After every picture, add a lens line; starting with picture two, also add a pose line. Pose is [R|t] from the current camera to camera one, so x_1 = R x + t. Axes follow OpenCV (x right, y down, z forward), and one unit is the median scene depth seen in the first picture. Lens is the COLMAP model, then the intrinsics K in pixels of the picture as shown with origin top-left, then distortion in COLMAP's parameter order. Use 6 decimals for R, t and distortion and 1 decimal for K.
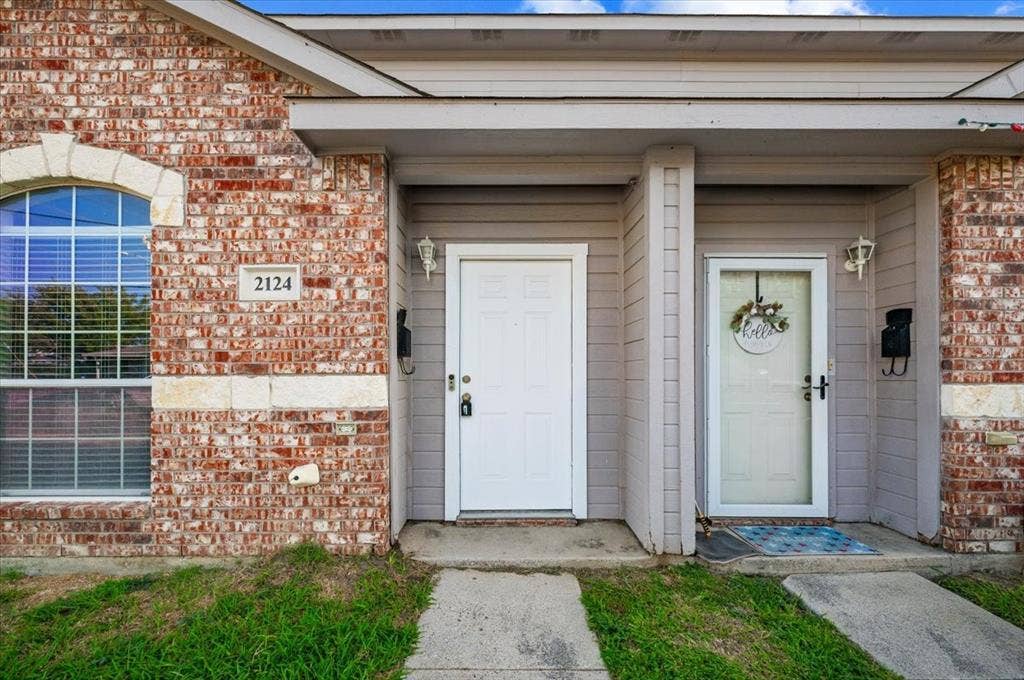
lens RADIAL K [[509.3, 0, 510.6], [0, 509.3, 340.3], [0, 0, 1]] dist [-0.007205, -0.000818]
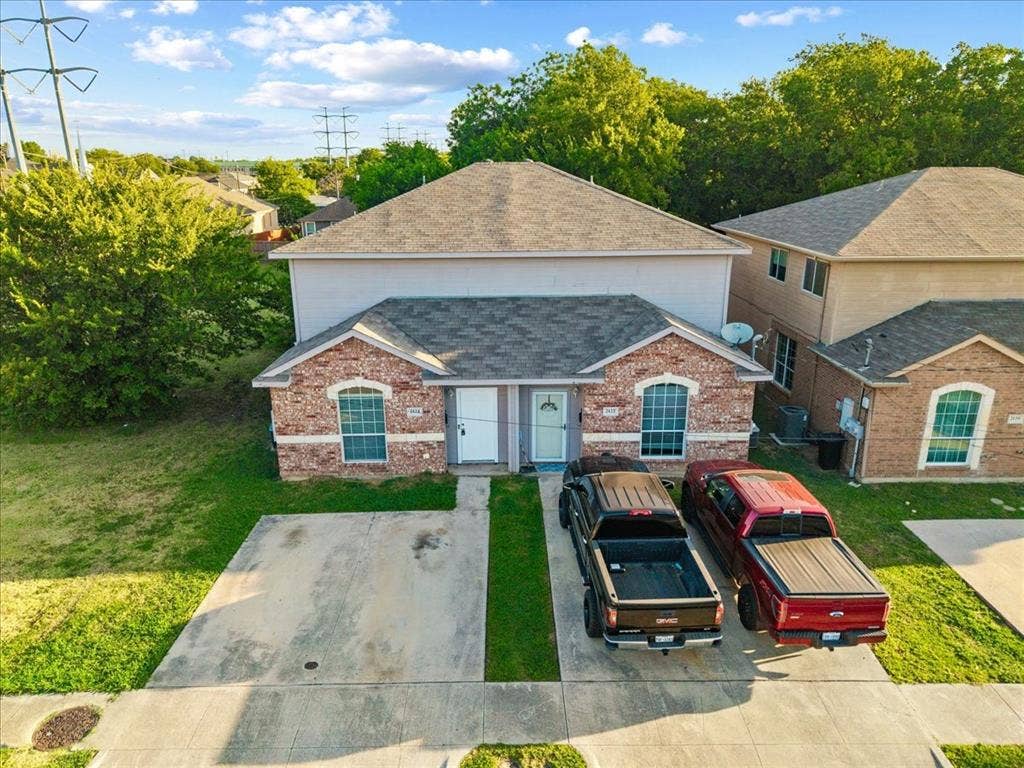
lens RADIAL K [[723.5, 0, 510.8], [0, 723.5, 385.3], [0, 0, 1]] dist [0.002790, 0.000049]
pose [[0.999910, -0.012924, 0.003540, 0.274225], [0.011300, 0.955231, 0.295646, -2.010157], [-0.007202, -0.295579, 0.955291, -4.445592]]
